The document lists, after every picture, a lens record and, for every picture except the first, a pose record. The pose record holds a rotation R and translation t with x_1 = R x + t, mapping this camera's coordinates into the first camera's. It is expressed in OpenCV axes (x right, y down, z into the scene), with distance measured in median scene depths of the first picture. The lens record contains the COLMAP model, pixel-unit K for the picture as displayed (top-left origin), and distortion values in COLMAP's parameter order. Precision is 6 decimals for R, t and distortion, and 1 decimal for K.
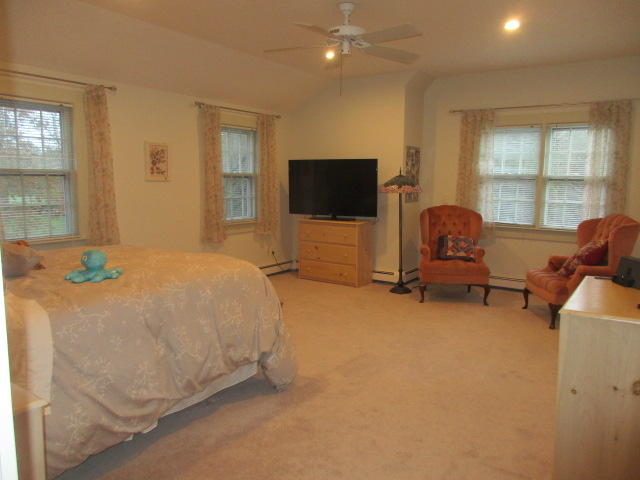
lens RADIAL K [[483.1, 0, 320.0], [0, 483.1, 240.0], [0, 0, 1]] dist [0.005472, 0.002406]
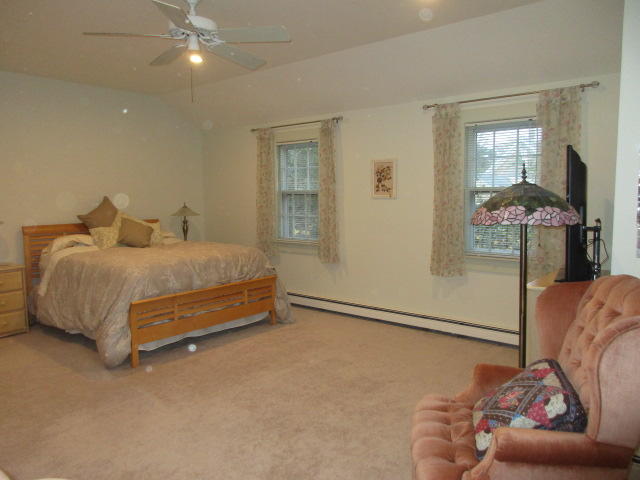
lens RADIAL K [[483.1, 0, 320.0], [0, 483.1, 240.0], [0, 0, 1]] dist [0.005472, 0.002406]
pose [[-0.068501, 0.083148, -0.994180, 0.658076], [-0.114617, 0.989267, 0.090635, -0.113787], [0.991045, 0.120159, -0.058236, 0.946057]]
